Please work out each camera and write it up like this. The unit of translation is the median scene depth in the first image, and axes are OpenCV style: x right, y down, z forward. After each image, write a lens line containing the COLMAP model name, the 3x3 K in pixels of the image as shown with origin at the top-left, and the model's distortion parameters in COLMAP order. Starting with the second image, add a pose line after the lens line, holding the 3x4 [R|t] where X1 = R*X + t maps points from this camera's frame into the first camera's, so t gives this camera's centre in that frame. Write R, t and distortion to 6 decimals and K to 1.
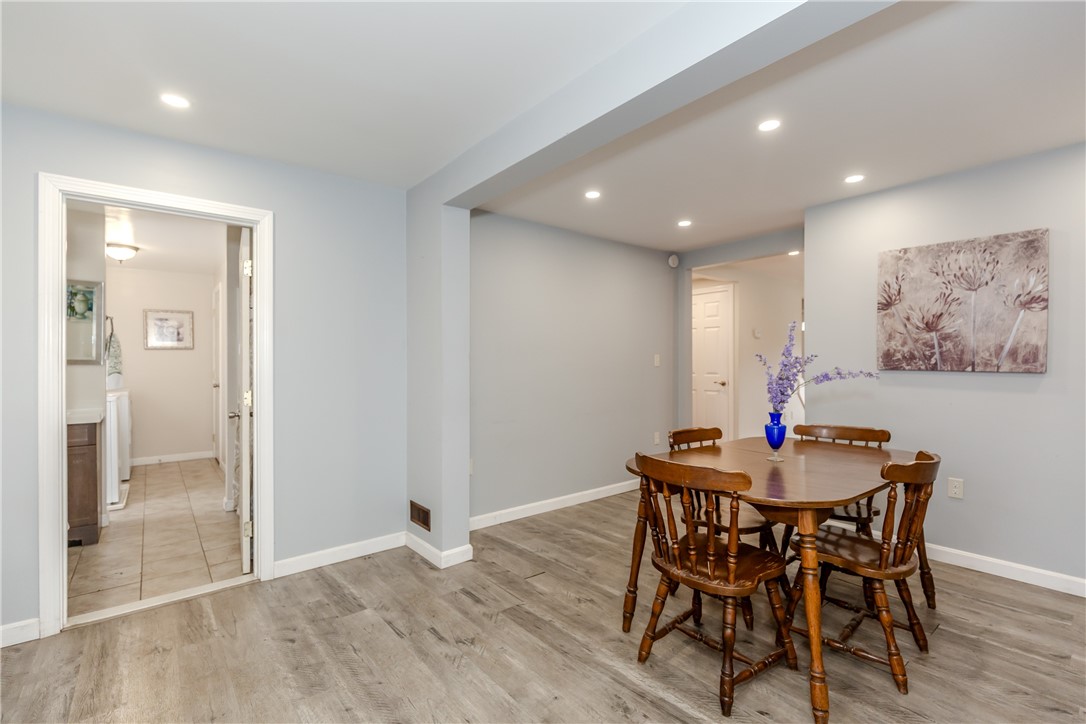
lens RADIAL K [[500.4, 0, 548.0], [0, 500.4, 362.3], [0, 0, 1]] dist [0.001553, 0.000000]
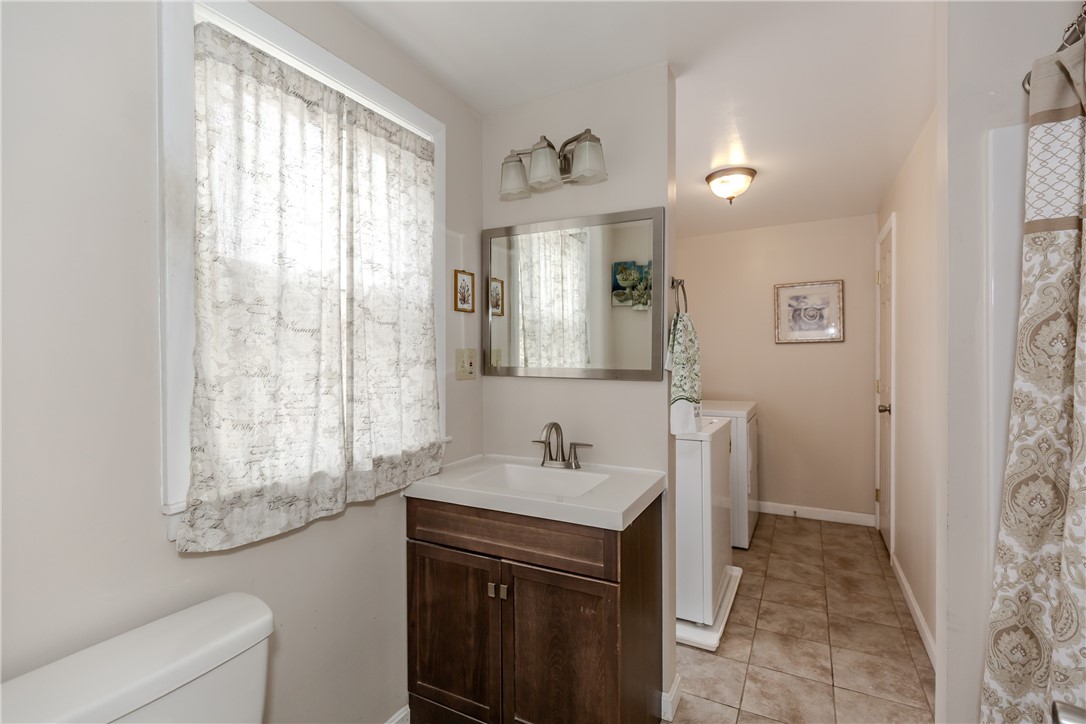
lens RADIAL K [[500.4, 0, 548.0], [0, 500.4, 362.3], [0, 0, 1]] dist [0.001553, 0.000000]
pose [[0.408812, 0.012537, -0.912532, -0.311432], [0.003877, 0.999873, 0.015474, -0.012669], [0.912610, -0.009864, 0.408712, 0.439549]]
